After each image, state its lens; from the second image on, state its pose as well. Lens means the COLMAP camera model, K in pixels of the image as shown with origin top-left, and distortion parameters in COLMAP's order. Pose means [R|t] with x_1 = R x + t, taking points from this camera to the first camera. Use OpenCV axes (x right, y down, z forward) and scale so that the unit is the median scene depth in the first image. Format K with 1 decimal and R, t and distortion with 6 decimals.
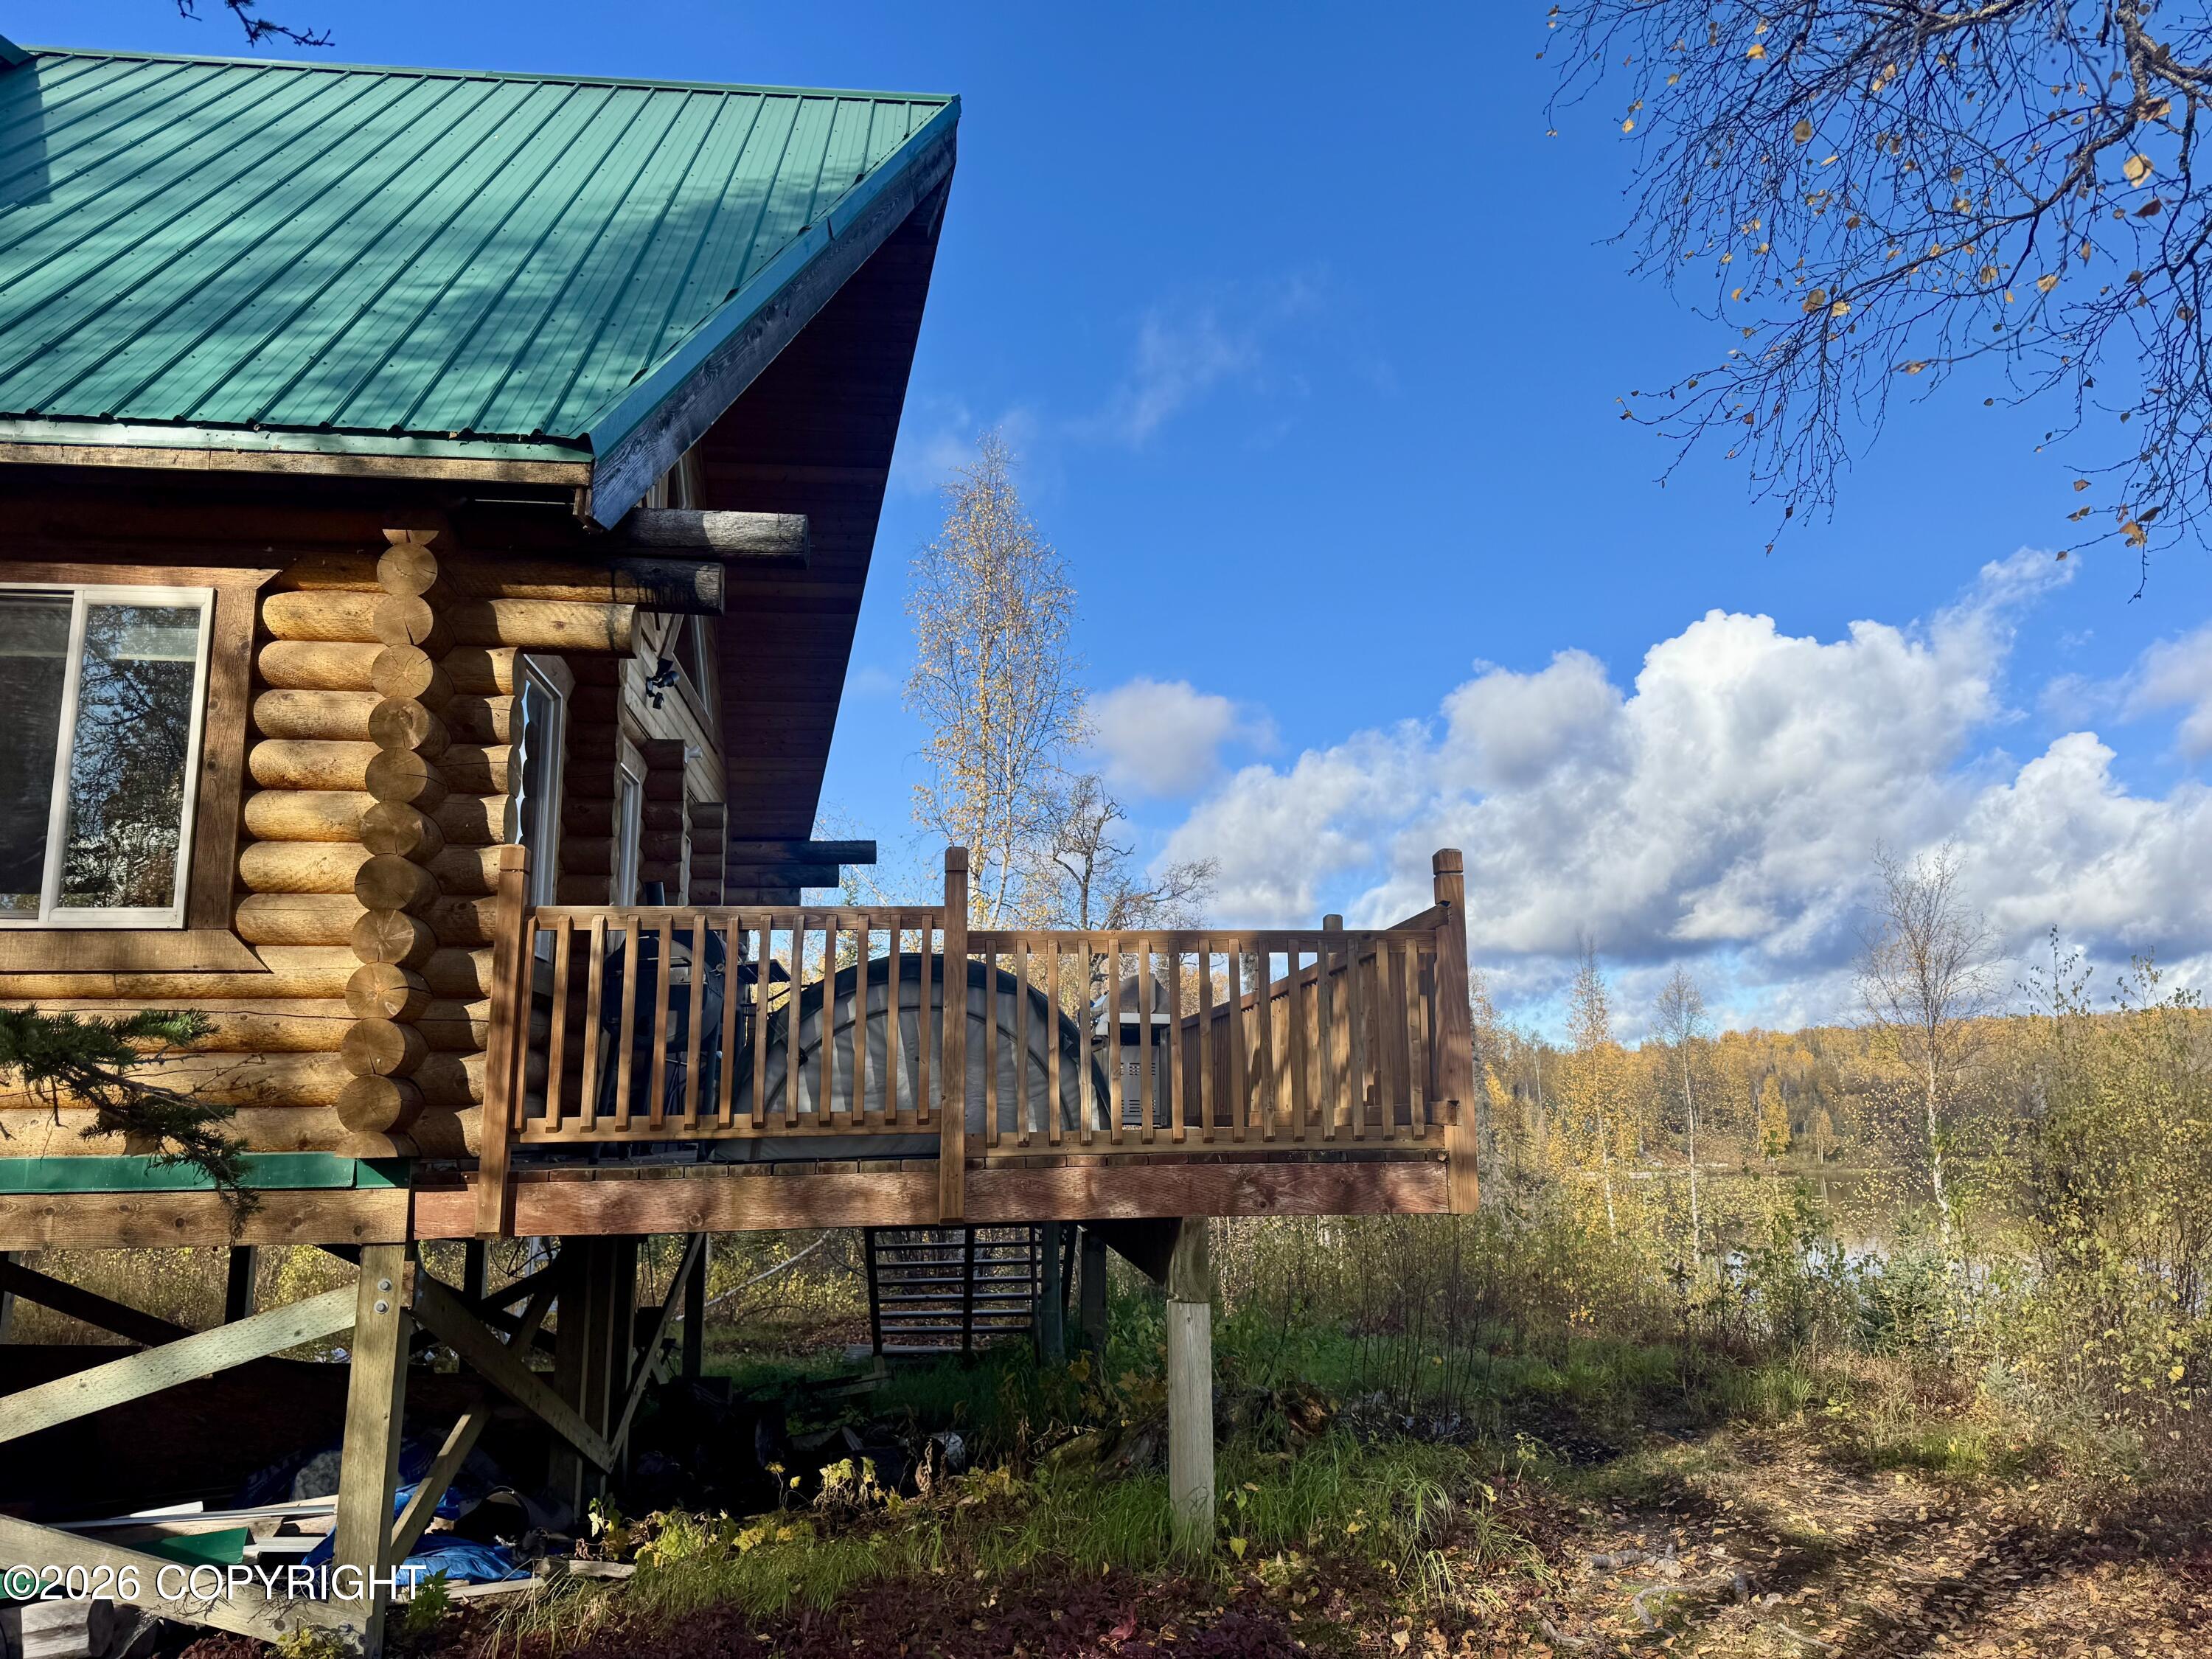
lens RADIAL K [[1566.1, 0, 1106.0], [0, 1566.1, 829.5], [0, 0, 1]] dist [-0.002785, -0.002850]
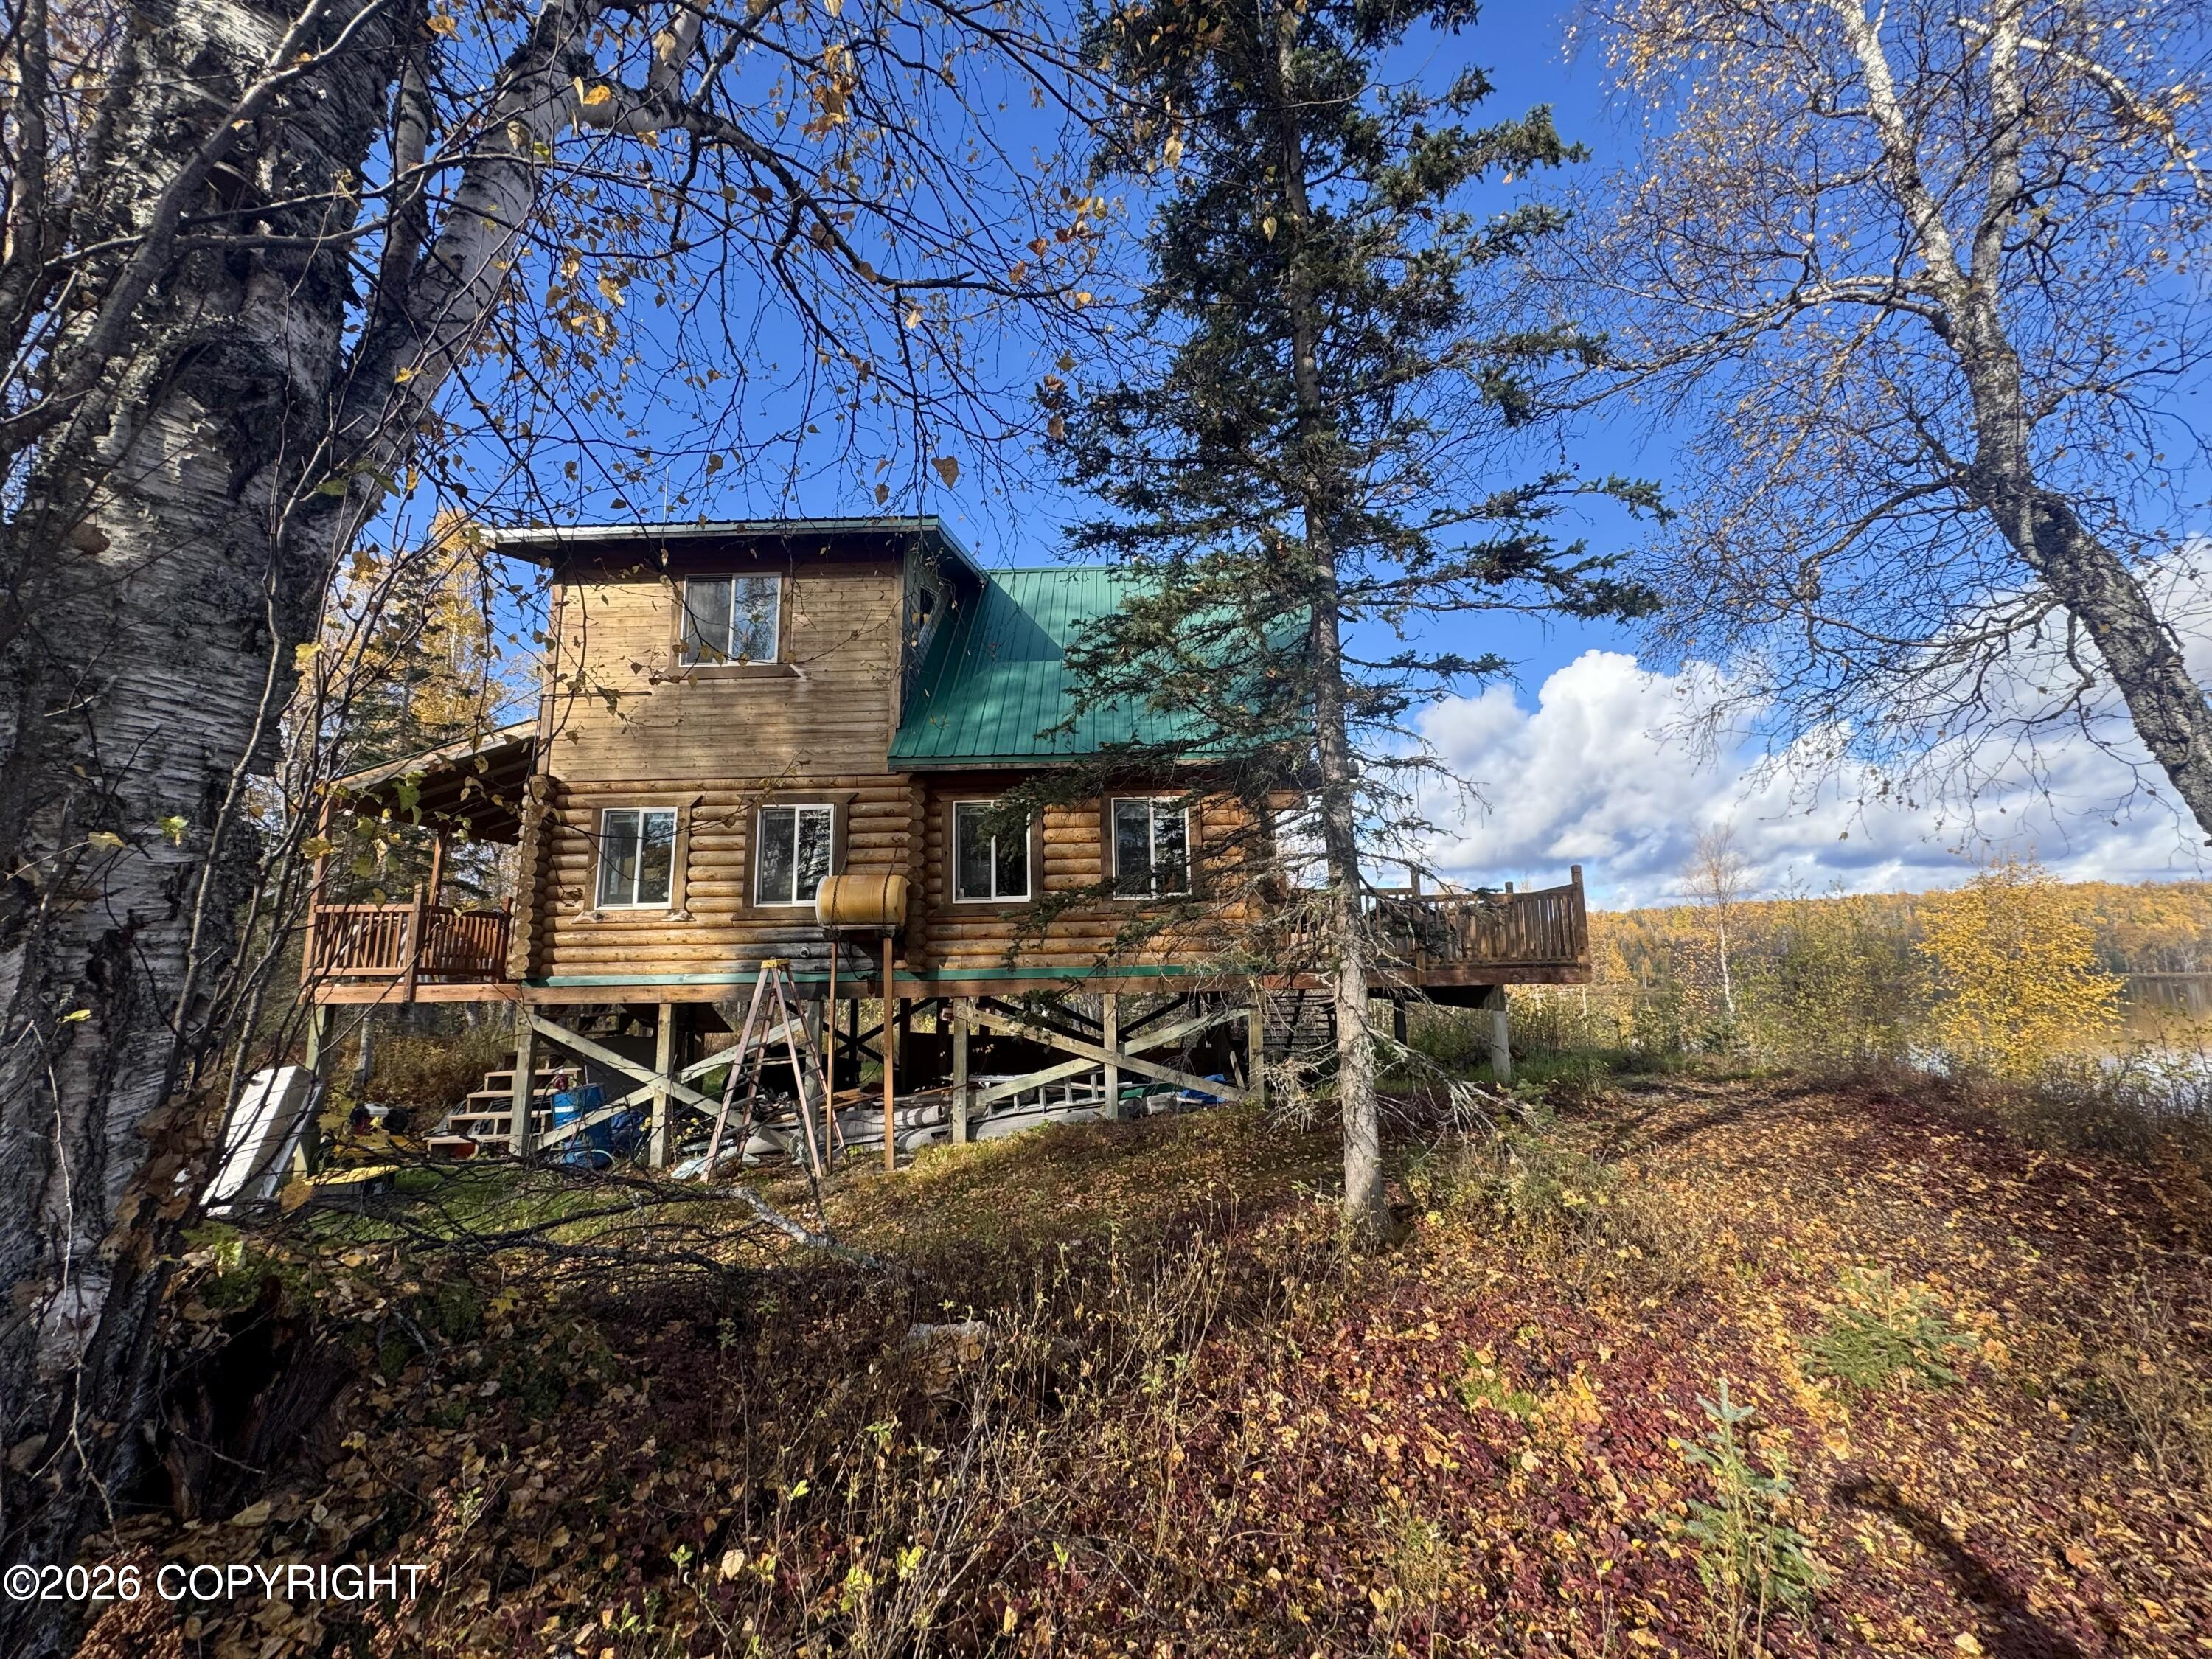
lens RADIAL K [[879.3, 0, 1106.0], [0, 879.3, 829.5], [0, 0, 1]] dist [0.000678, 0.000213]
pose [[0.992344, -0.027343, -0.120440, -0.351701], [0.030794, 0.999164, 0.026886, -0.096963], [0.119604, -0.030390, 0.992356, -0.594863]]
